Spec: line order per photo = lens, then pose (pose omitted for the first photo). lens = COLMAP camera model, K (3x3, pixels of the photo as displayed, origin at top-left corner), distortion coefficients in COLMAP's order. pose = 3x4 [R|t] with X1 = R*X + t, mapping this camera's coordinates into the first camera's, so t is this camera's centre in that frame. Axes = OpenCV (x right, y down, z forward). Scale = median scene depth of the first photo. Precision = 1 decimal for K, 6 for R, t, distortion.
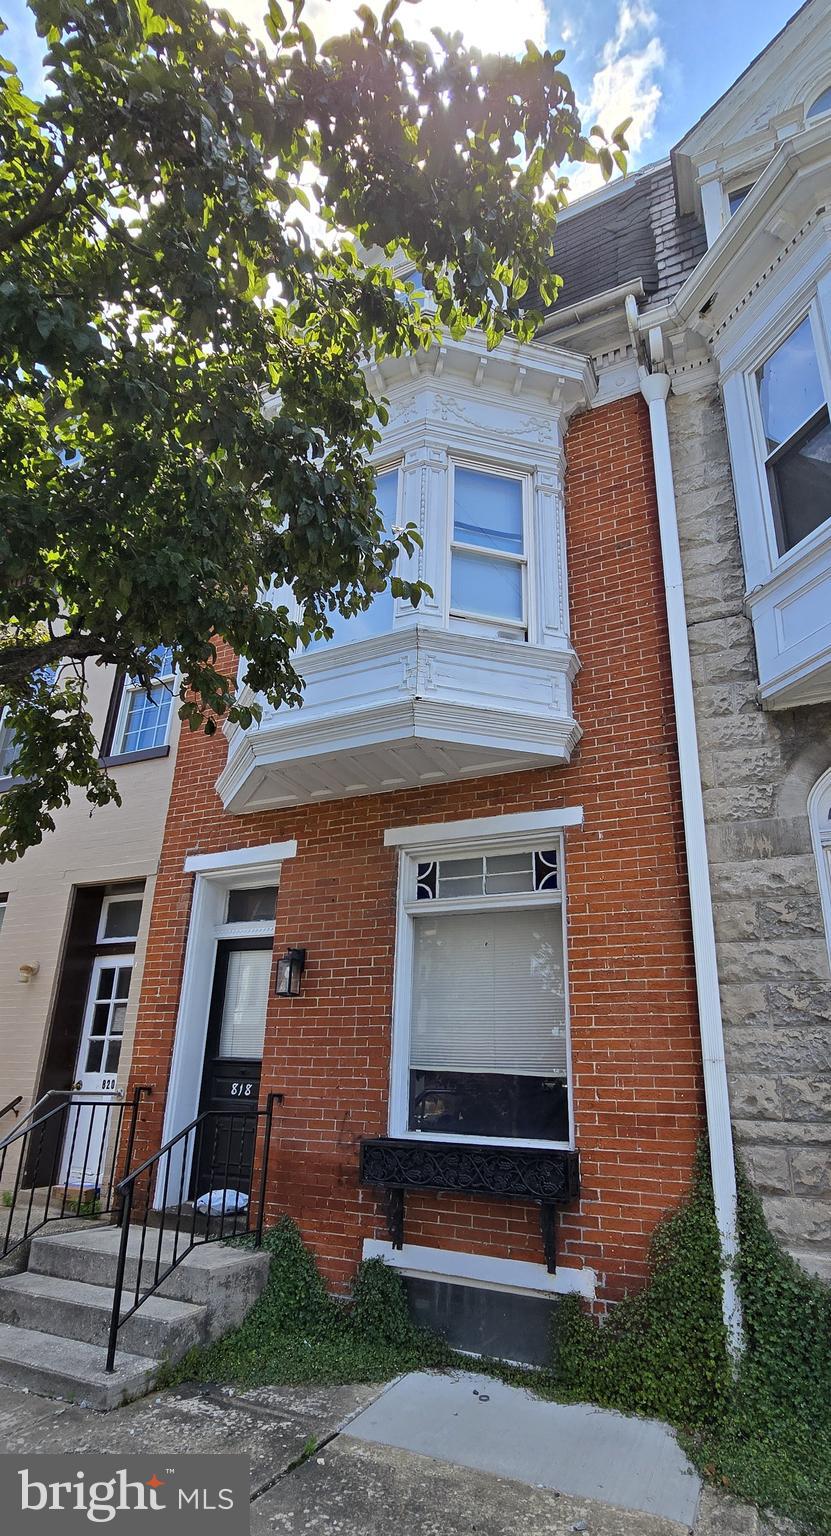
lens RADIAL K [[769.2, 0, 417.6], [0, 769.2, 817.5], [0, 0, 1]] dist [-0.000658, -0.000445]
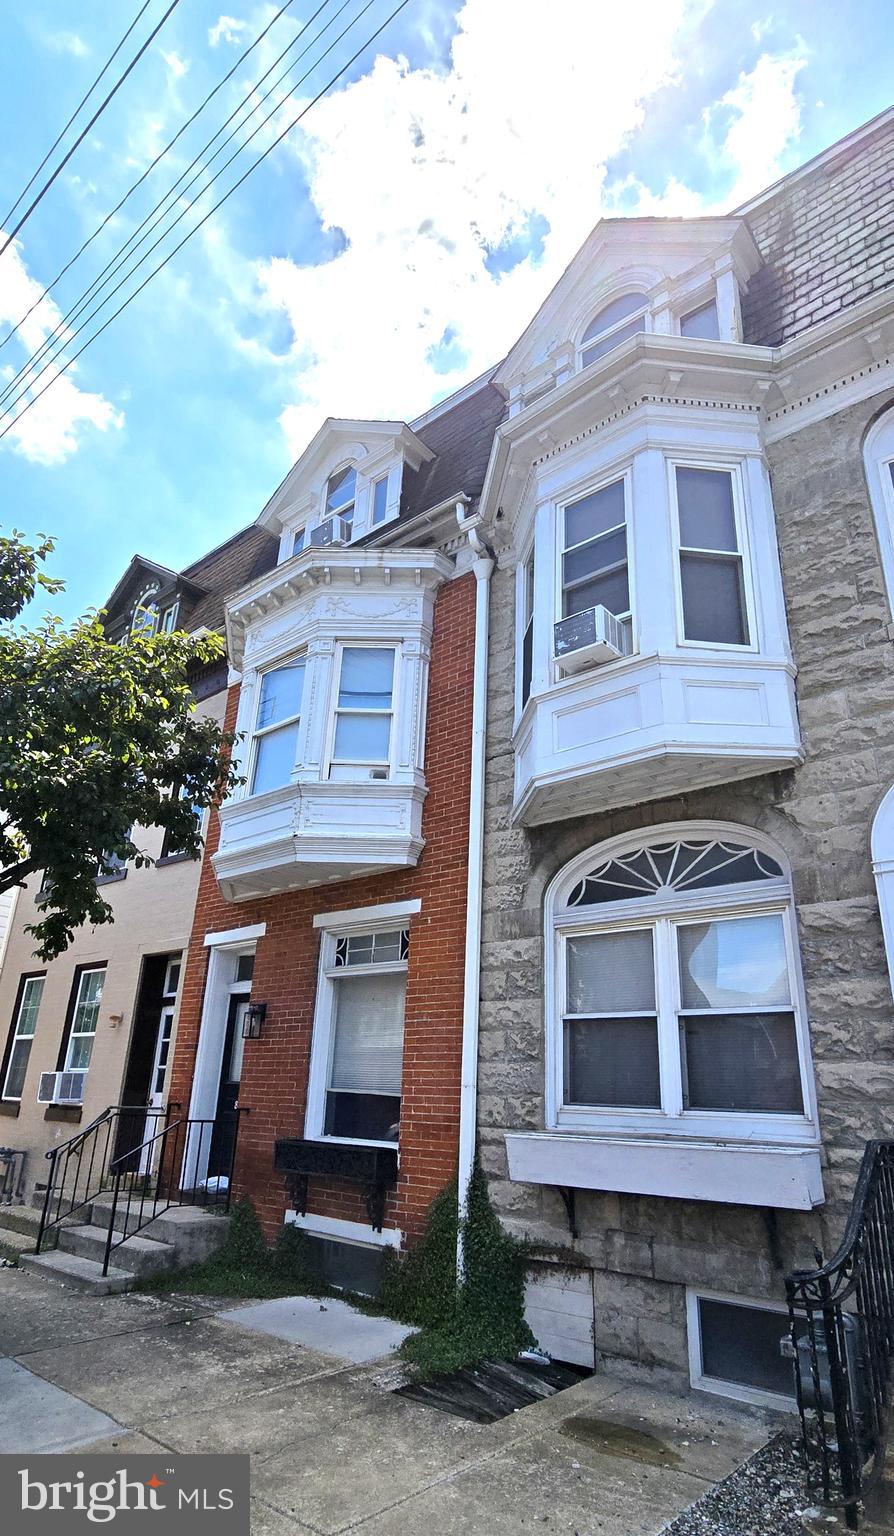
lens RADIAL K [[839.0, 0, 447.0], [0, 839.0, 768.0], [0, 0, 1]] dist [-0.001738, -0.000078]
pose [[0.966476, -0.094726, -0.238645, 0.642032], [0.084801, 0.995064, -0.051542, -0.167415], [0.242350, 0.029576, 0.969738, -0.464654]]
